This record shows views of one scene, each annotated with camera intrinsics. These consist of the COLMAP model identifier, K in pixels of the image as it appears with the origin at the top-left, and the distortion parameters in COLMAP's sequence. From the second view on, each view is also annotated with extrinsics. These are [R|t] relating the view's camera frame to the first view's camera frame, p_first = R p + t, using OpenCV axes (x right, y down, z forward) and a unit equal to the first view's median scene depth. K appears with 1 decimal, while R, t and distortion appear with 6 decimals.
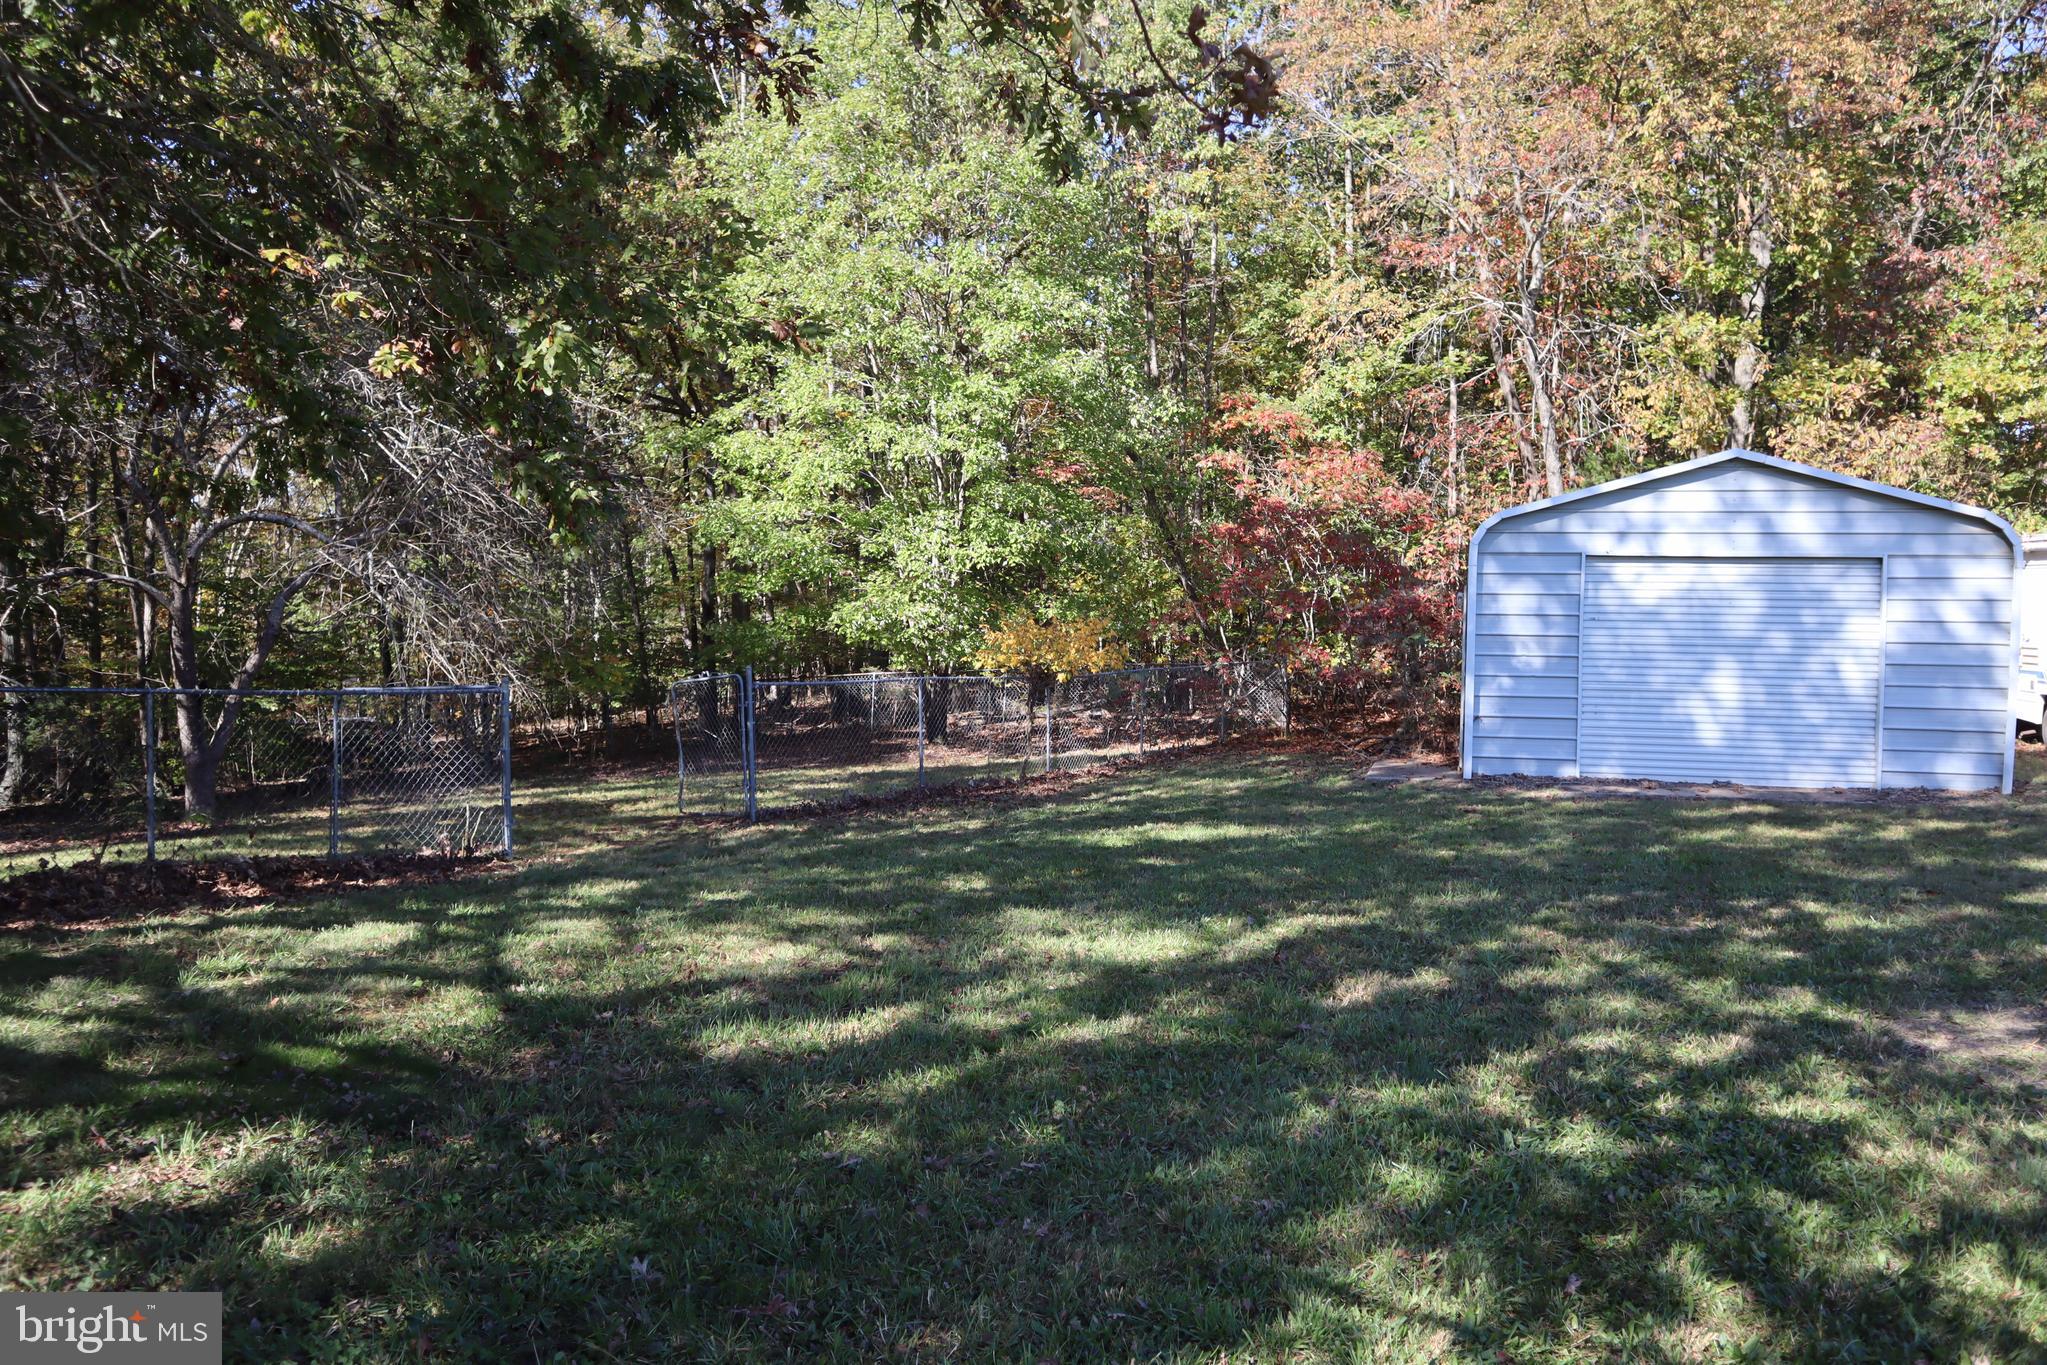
lens RADIAL K [[1541.7, 0, 1025.0], [0, 1541.7, 677.9], [0, 0, 1]] dist [-0.041109, 0.011754]
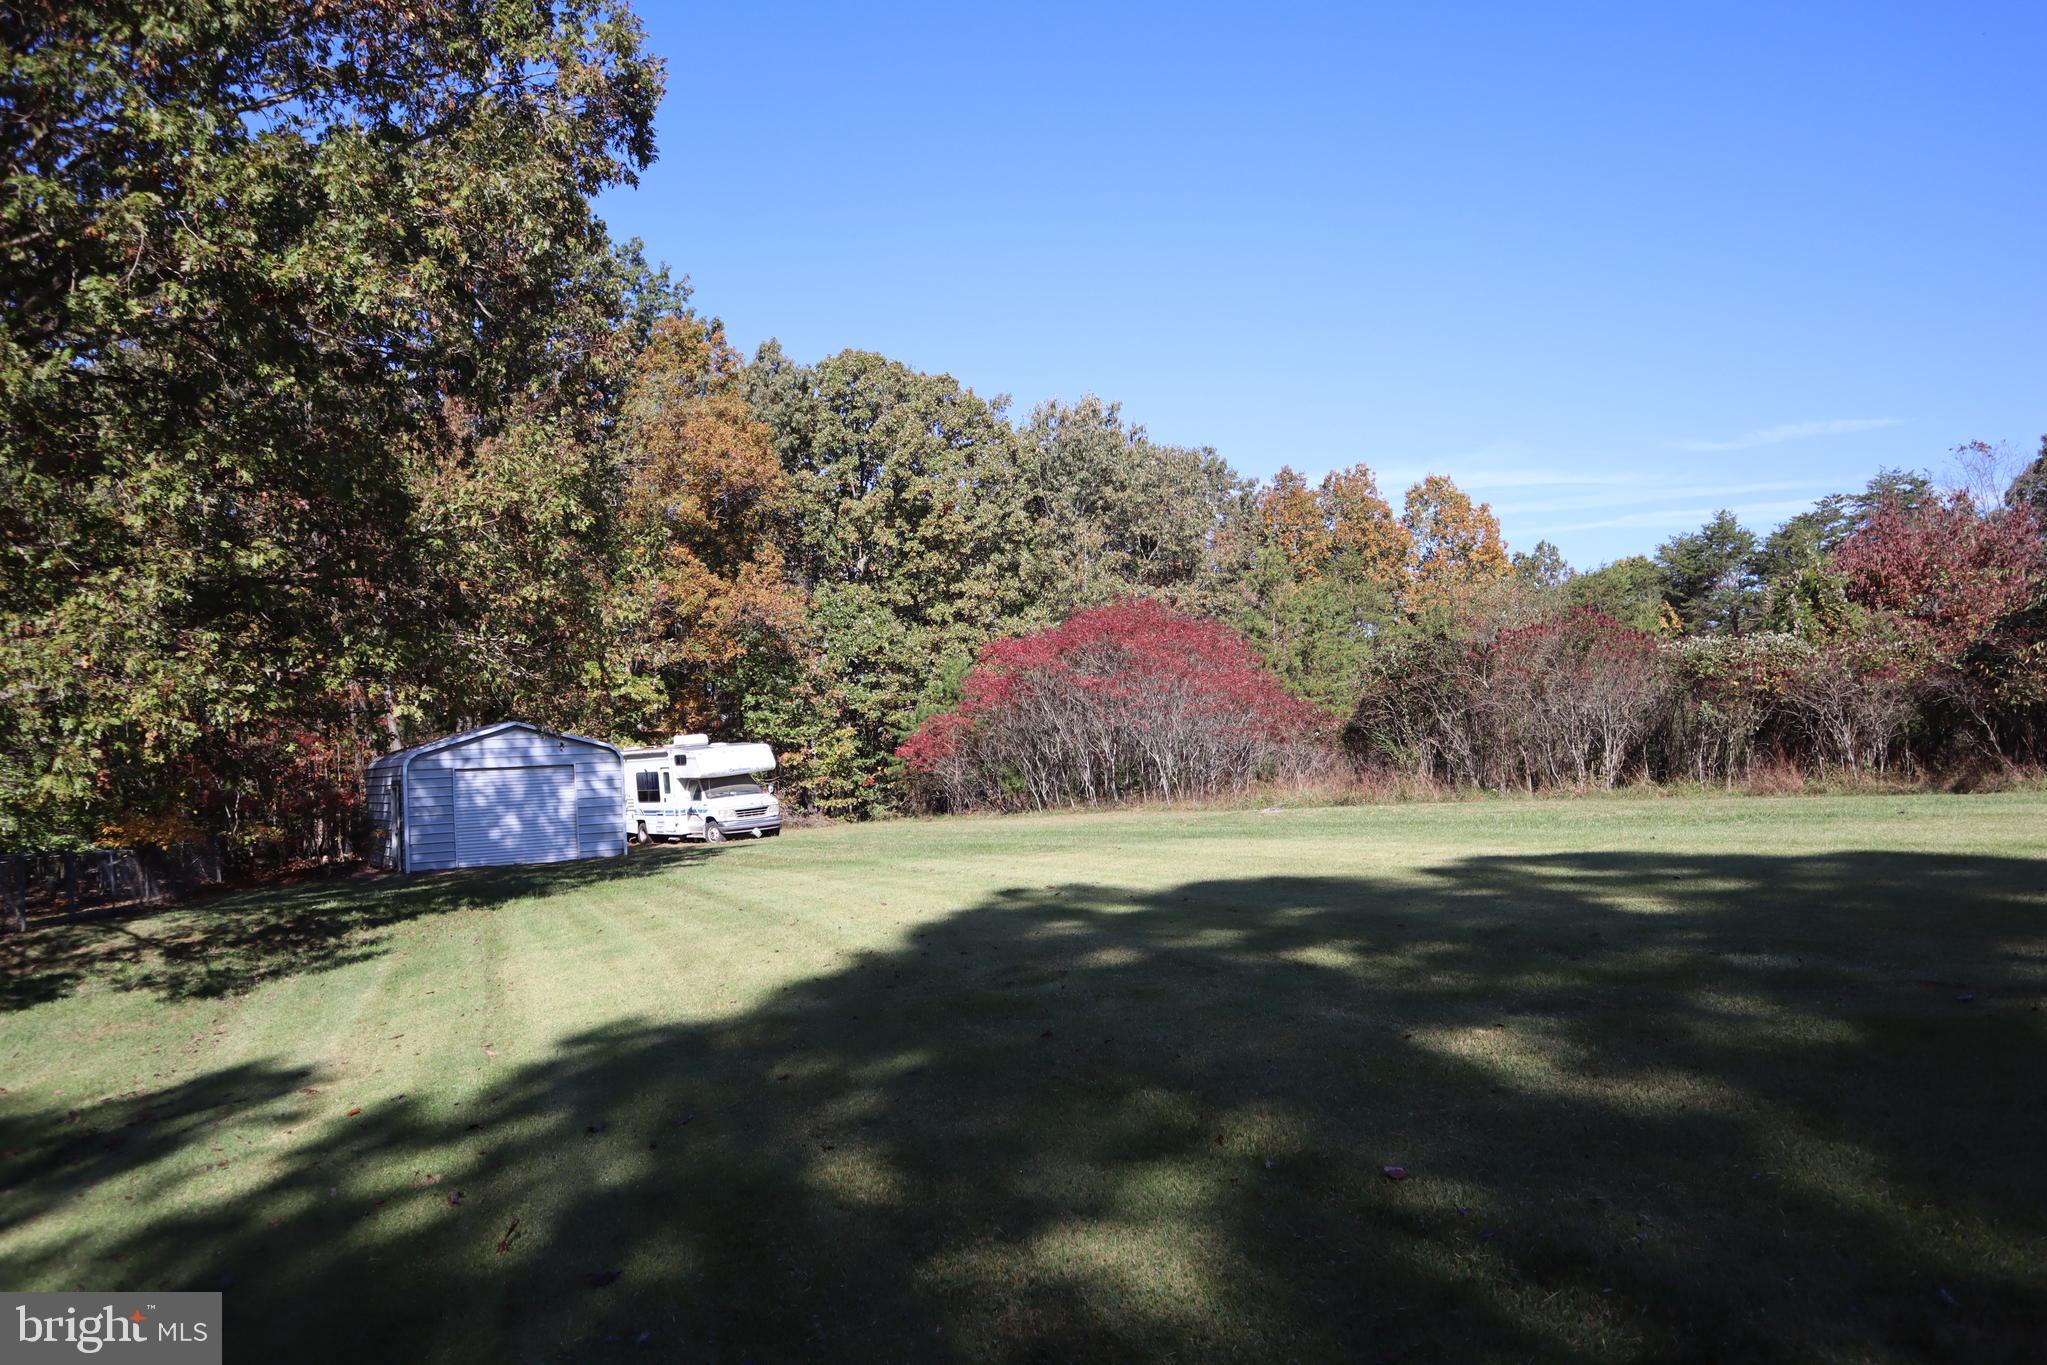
lens RADIAL K [[1541.7, 0, 1024.7], [0, 1541.7, 676.8], [0, 0, 1]] dist [-0.041109, 0.011754]
pose [[0.695012, 0.001576, 0.718996, -0.706873], [0.111225, 0.987724, -0.109680, 0.134062], [-0.710343, 0.156199, 0.686305, -1.238263]]
